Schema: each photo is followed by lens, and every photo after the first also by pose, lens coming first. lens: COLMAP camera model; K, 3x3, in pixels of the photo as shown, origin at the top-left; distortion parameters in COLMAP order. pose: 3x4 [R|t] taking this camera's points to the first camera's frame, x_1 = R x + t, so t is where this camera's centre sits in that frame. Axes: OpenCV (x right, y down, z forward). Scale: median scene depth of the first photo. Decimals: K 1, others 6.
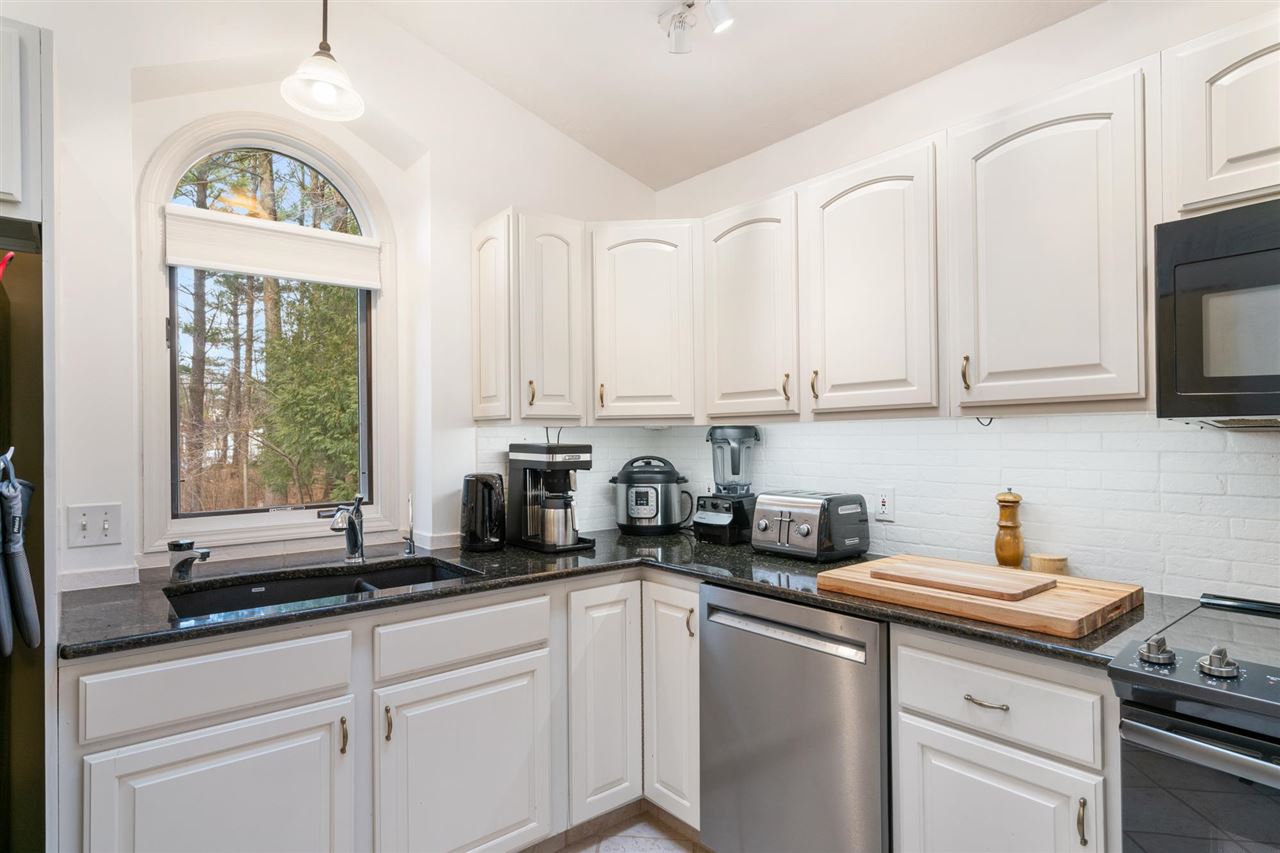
lens RADIAL K [[689.5, 0, 640.6], [0, 689.5, 426.5], [0, 0, 1]] dist [-0.000947, 0.000845]
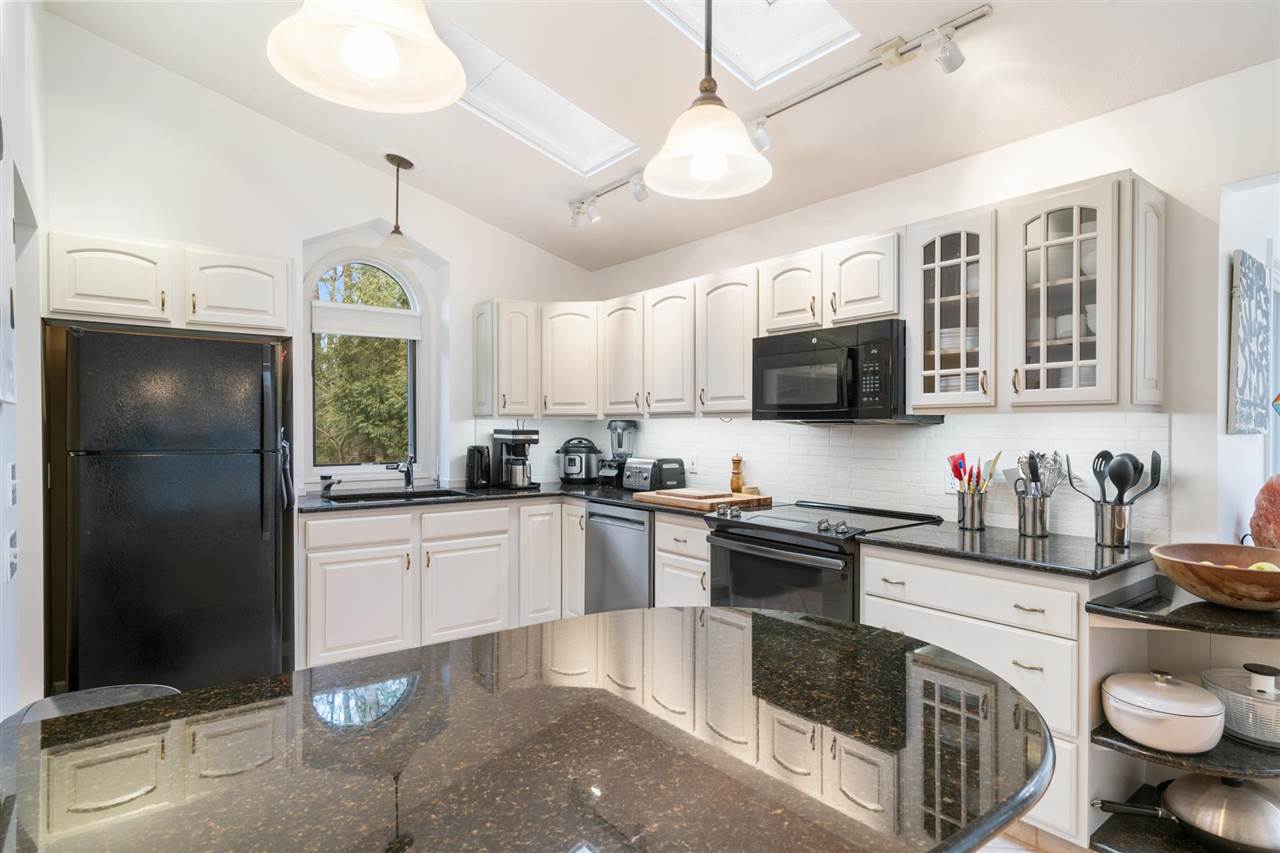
lens RADIAL K [[689.5, 0, 640.2], [0, 689.5, 428.9], [0, 0, 1]] dist [-0.000947, 0.000845]
pose [[0.999470, 0.010463, -0.030839, 0.251082], [-0.009852, 0.999754, 0.019894, -0.014909], [0.031040, -0.019579, 0.999326, -0.788170]]
